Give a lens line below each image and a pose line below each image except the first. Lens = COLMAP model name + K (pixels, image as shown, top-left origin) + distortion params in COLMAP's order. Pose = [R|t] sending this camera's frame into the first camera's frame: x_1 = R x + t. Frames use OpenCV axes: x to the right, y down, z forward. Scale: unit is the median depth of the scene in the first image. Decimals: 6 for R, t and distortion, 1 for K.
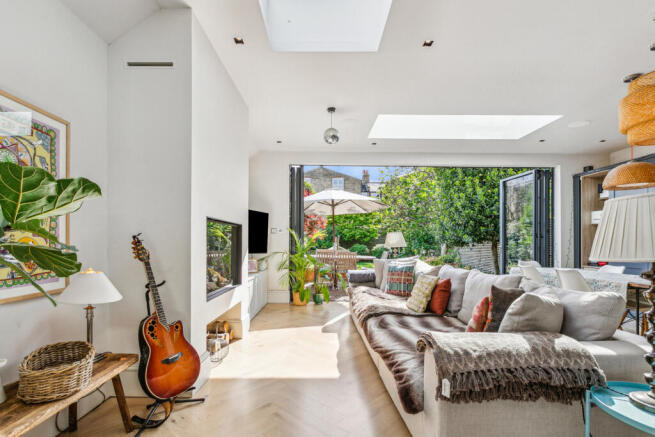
lens RADIAL K [[299.5, 0, 326.8], [0, 299.5, 241.6], [0, 0, 1]] dist [0.000237, 0.000057]
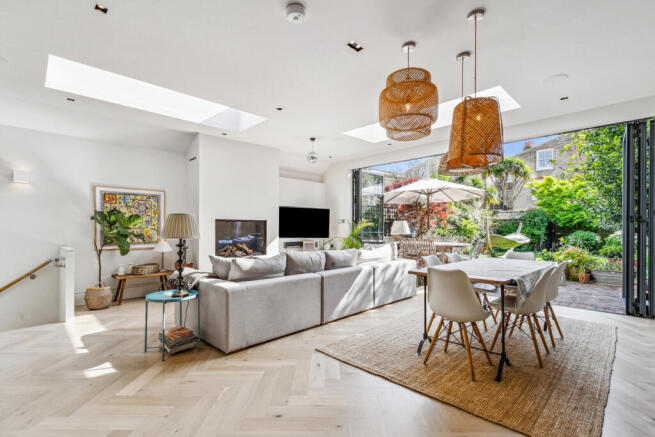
lens RADIAL K [[303.2, 0, 324.4], [0, 303.2, 223.5], [0, 0, 1]] dist [0.000470, 0.000239]
pose [[0.690878, -0.011531, -0.722879, 0.842245], [0.003194, 0.999912, -0.012897, -0.010103], [0.722964, 0.006601, 0.690854, 0.023924]]
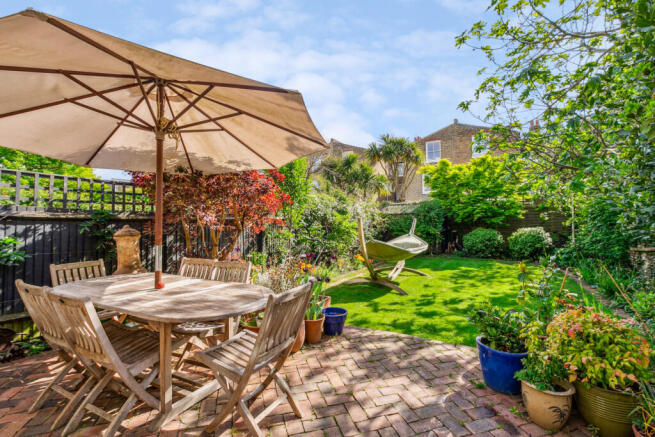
lens RADIAL K [[303.2, 0, 324.4], [0, 303.2, 223.5], [0, 0, 1]] dist [0.000470, 0.000239]
pose [[0.873472, -0.007725, -0.486813, 0.505746], [0.013429, 0.999876, 0.008230, -0.039831], [0.486689, -0.013726, 0.873467, 1.317680]]
